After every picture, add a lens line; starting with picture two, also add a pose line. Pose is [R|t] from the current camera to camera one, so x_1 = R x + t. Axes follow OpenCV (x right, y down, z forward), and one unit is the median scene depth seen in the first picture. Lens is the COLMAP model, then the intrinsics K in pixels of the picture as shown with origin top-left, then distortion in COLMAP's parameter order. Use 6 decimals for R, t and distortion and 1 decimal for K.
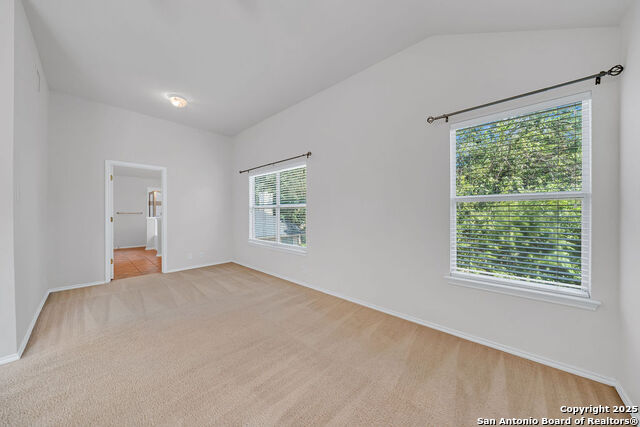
lens RADIAL K [[218.2, 0, 318.8], [0, 218.2, 215.1], [0, 0, 1]] dist [-0.000531, -0.000003]
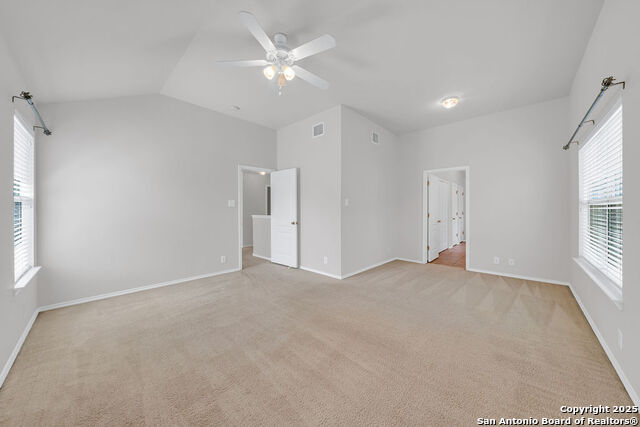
lens RADIAL K [[218.2, 0, 318.8], [0, 218.2, 215.1], [0, 0, 1]] dist [-0.000531, -0.000003]
pose [[-0.007889, 0.016720, -0.999829, 0.377093], [-0.007233, 0.999833, 0.016777, -0.004346], [0.999943, 0.007364, -0.007767, 0.383788]]
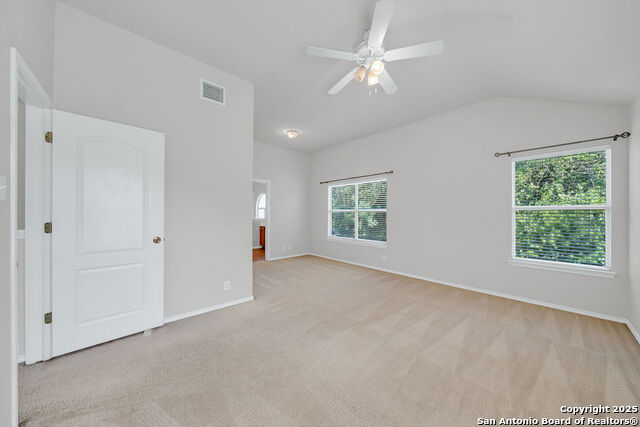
lens RADIAL K [[218.8, 0, 320.6], [0, 218.8, 214.6], [0, 0, 1]] dist [-0.000349, -0.000006]
pose [[0.996557, 0.005519, -0.082730, -0.336573], [-0.006013, 0.999966, -0.005717, -0.007811], [0.082695, 0.006195, 0.996556, -0.348920]]
